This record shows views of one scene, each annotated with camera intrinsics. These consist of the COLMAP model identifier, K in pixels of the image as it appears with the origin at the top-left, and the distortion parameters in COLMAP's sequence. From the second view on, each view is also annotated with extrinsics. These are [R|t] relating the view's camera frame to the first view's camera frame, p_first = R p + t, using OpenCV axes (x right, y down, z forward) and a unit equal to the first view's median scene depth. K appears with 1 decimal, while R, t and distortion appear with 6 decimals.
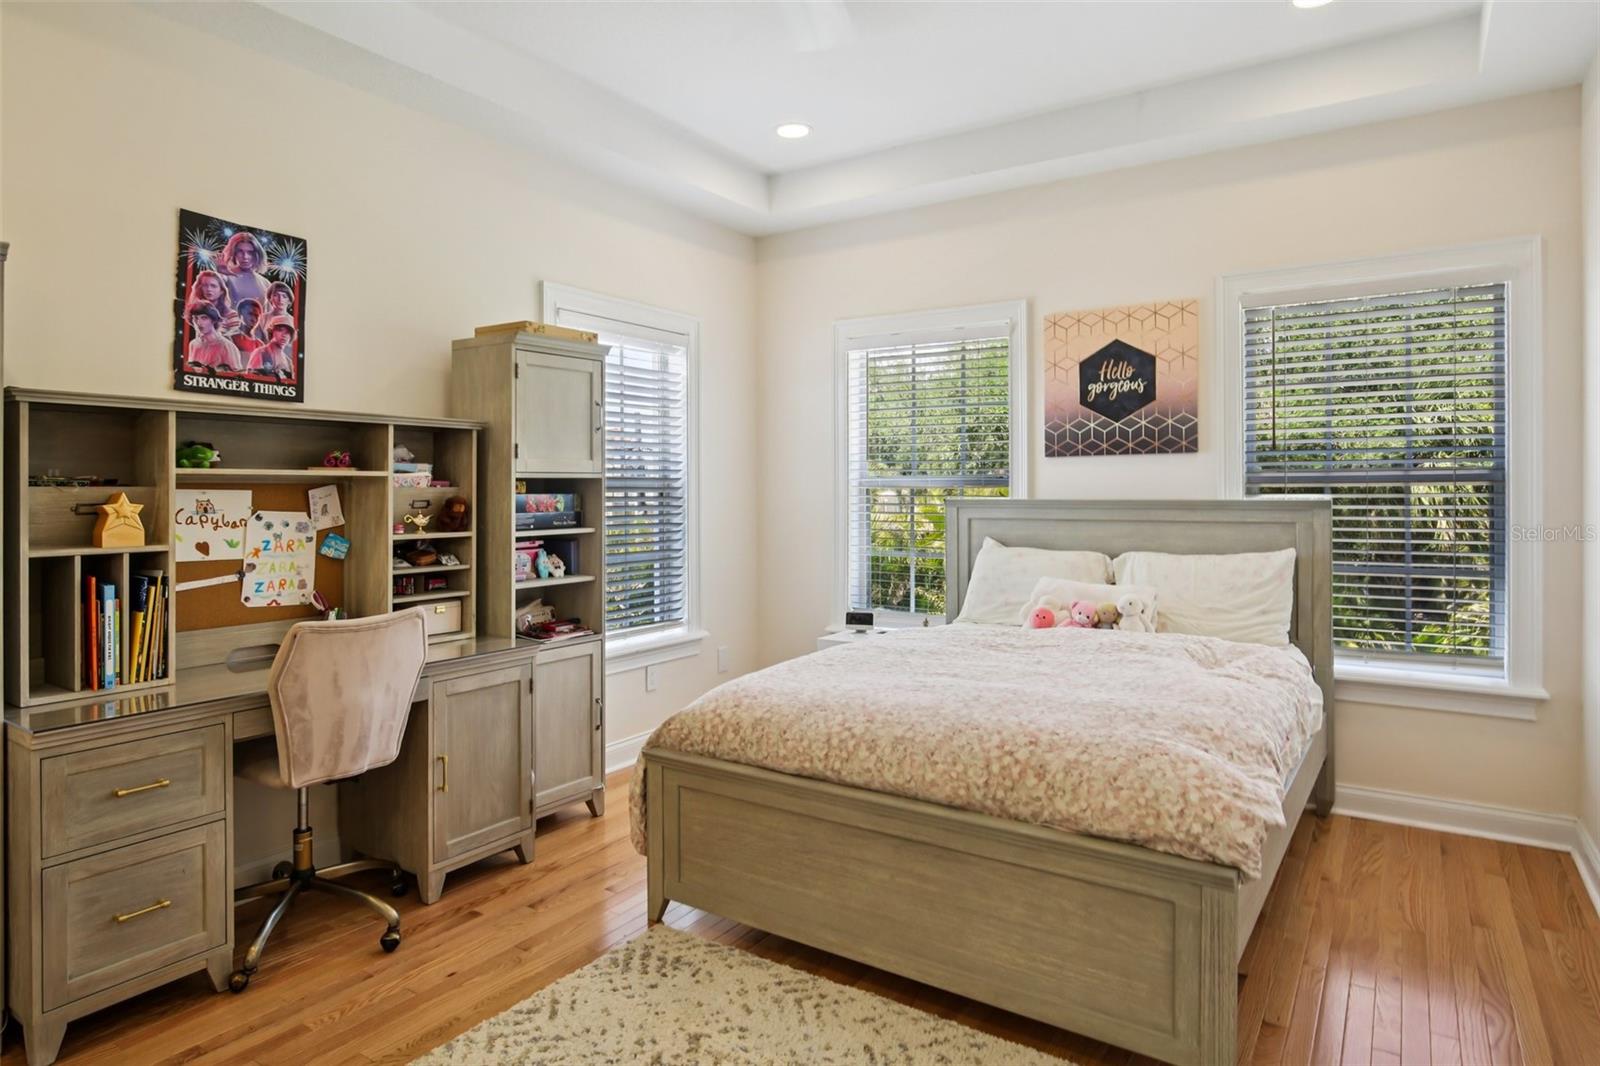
lens RADIAL K [[926.6, 0, 801.6], [0, 926.6, 504.0], [0, 0, 1]] dist [-0.002459, -0.000783]
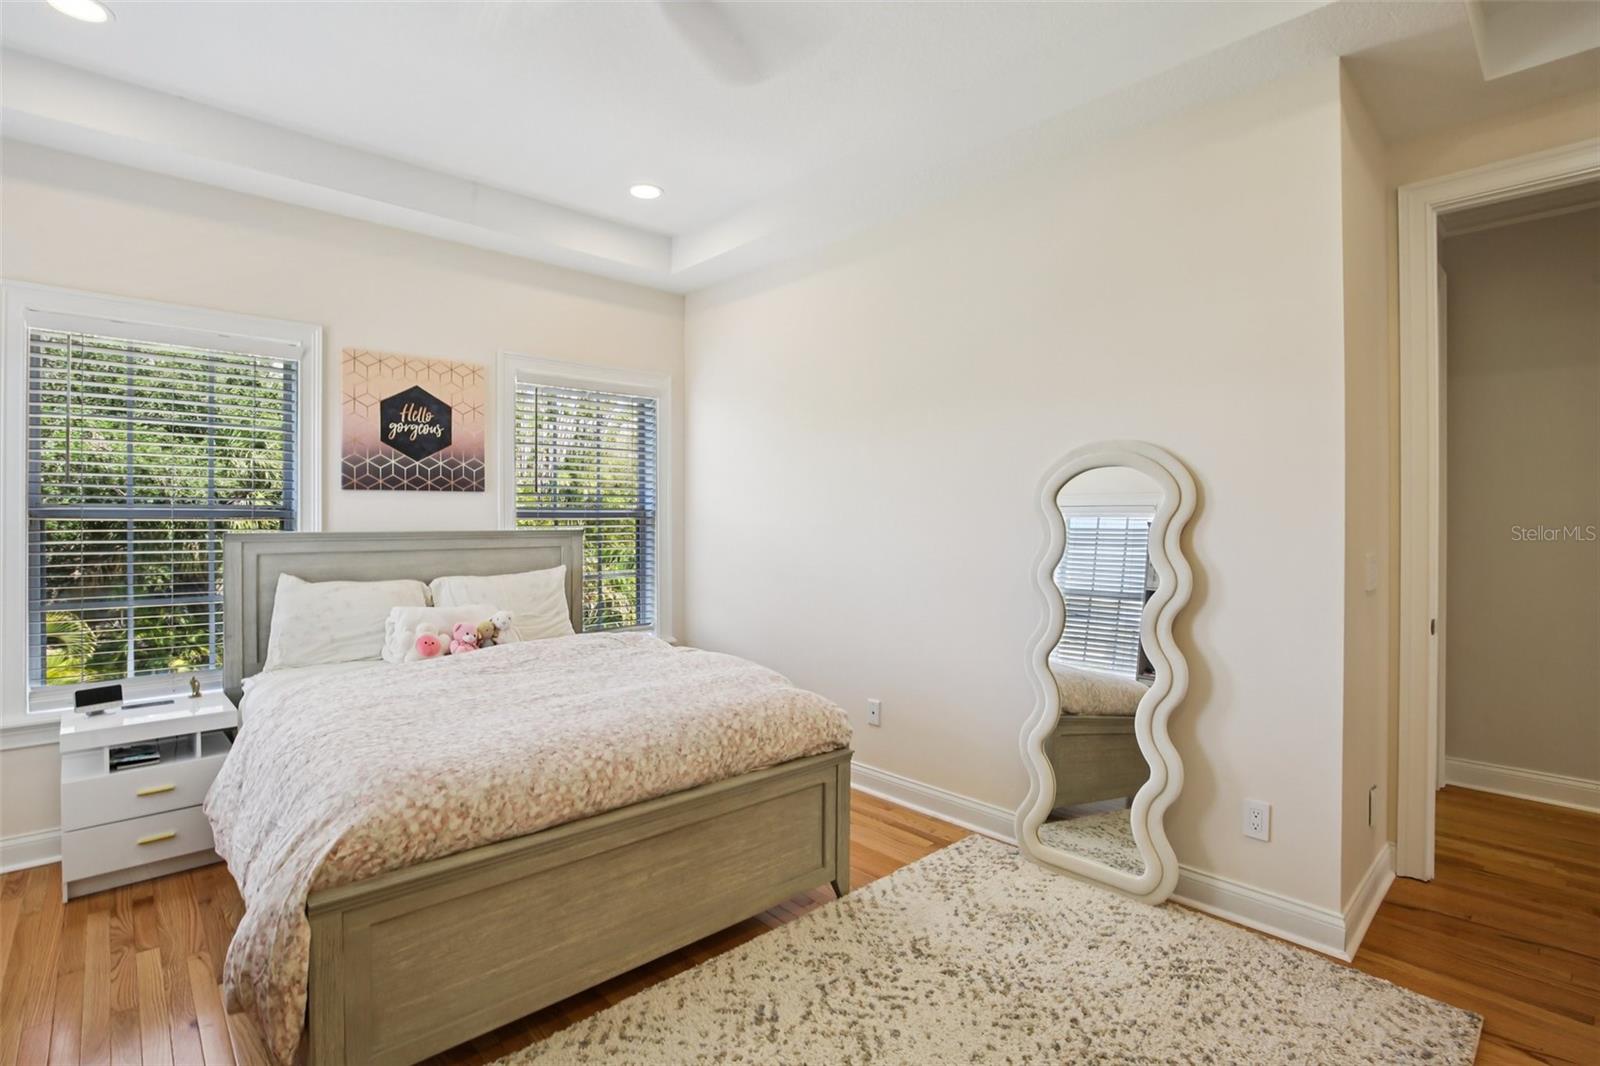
lens RADIAL K [[754.0, 0, 781.3], [0, 754.0, 529.9], [0, 0, 1]] dist [-0.023716, 0.000377]
pose [[0.255412, -0.009187, 0.966789, -0.423533], [0.013674, 0.999889, 0.005889, -0.005905], [-0.966735, 0.011716, 0.255510, 0.363602]]
